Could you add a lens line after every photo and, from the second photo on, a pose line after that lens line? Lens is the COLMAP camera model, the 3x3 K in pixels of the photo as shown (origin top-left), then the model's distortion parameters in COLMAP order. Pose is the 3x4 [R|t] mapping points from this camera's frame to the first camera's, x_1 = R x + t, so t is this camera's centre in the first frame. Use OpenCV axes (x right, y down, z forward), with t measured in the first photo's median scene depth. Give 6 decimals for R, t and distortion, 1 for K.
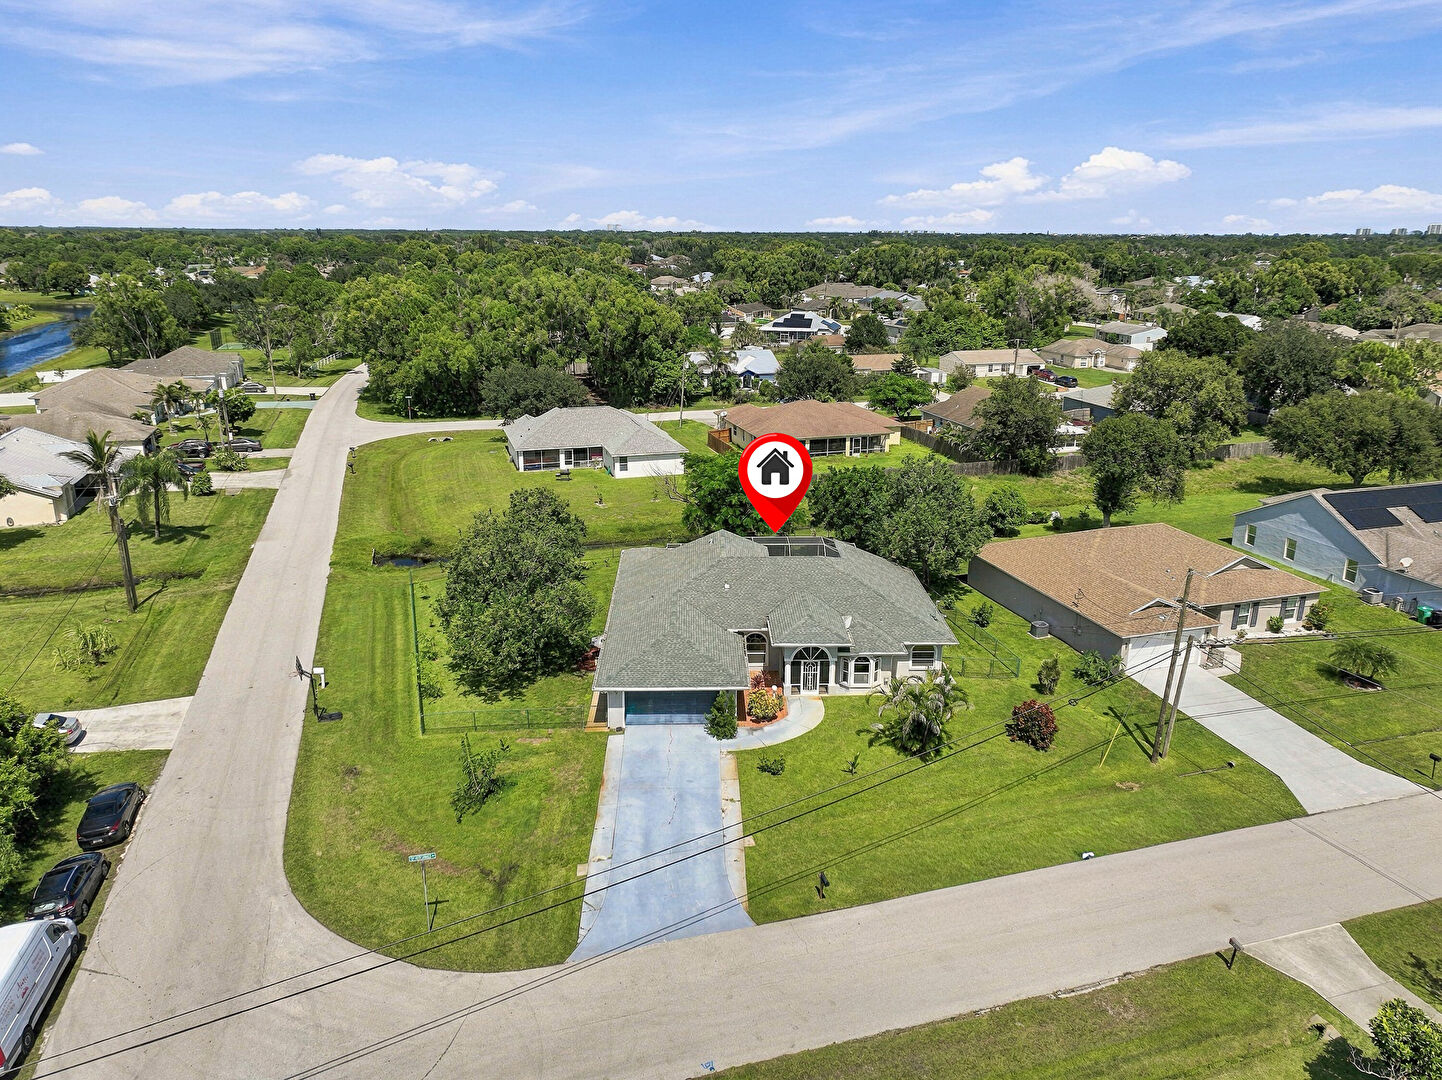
lens RADIAL K [[1021.5, 0, 721.0], [0, 1021.5, 540.0], [0, 0, 1]] dist [0.004511, -0.003248]
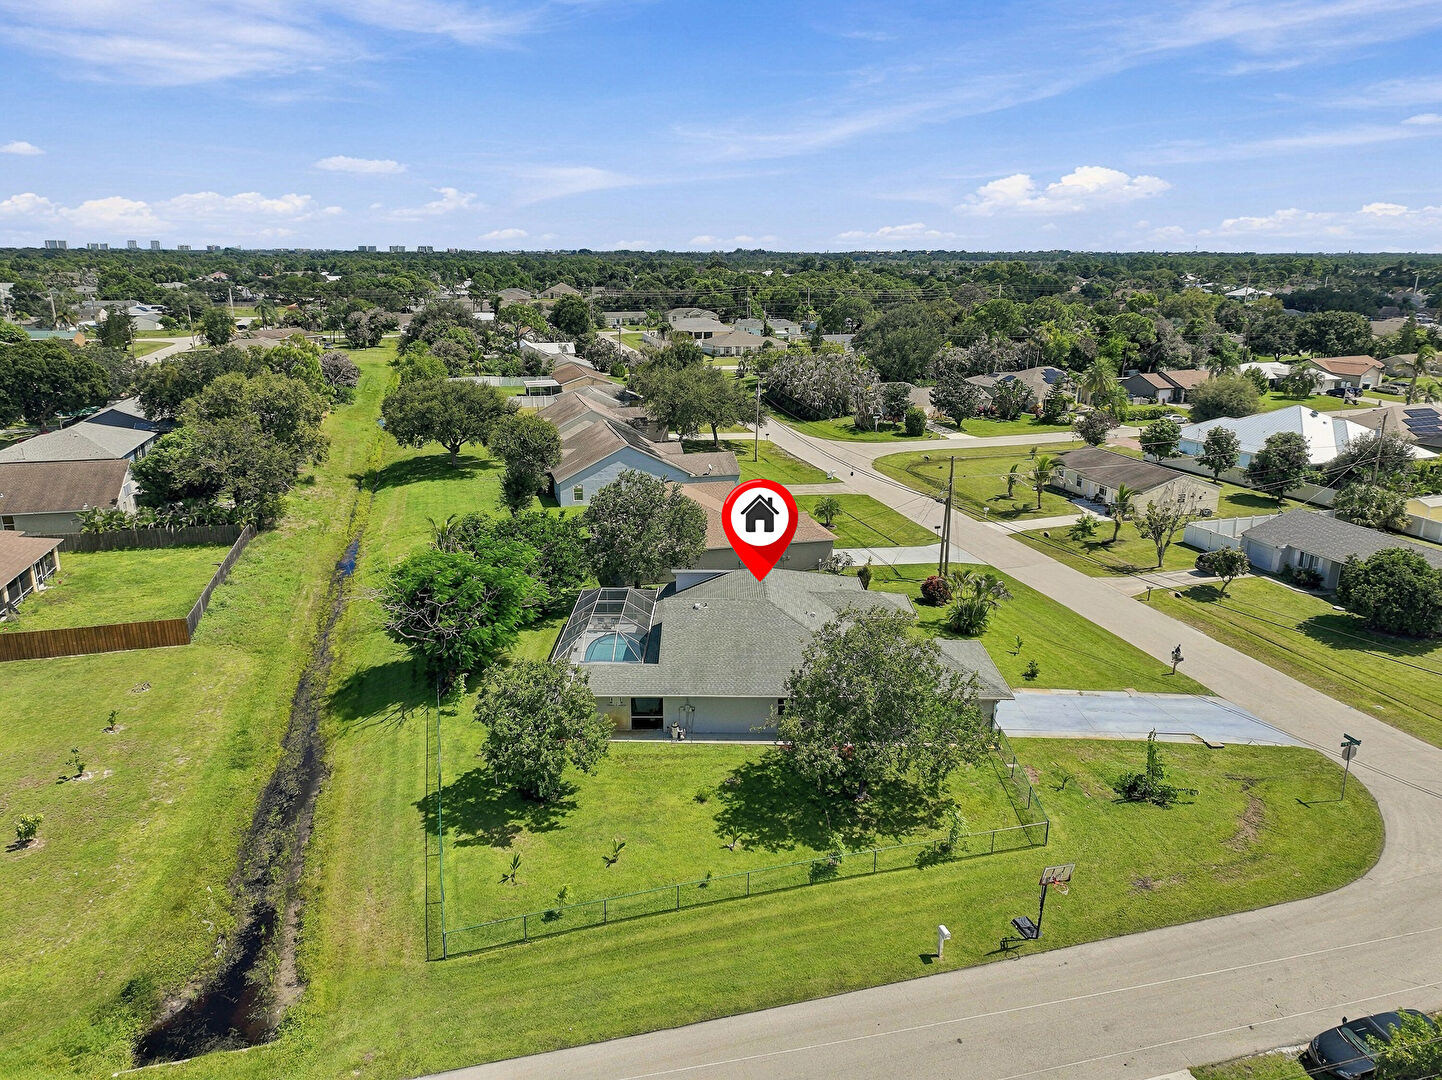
lens RADIAL K [[1021.5, 0, 721.0], [0, 1021.5, 540.0], [0, 0, 1]] dist [0.004511, -0.003248]
pose [[0.032619, -0.285544, 0.957810, -0.983849], [0.295133, 0.918338, 0.263726, -0.326593], [-0.954899, 0.274079, 0.114228, 1.028922]]
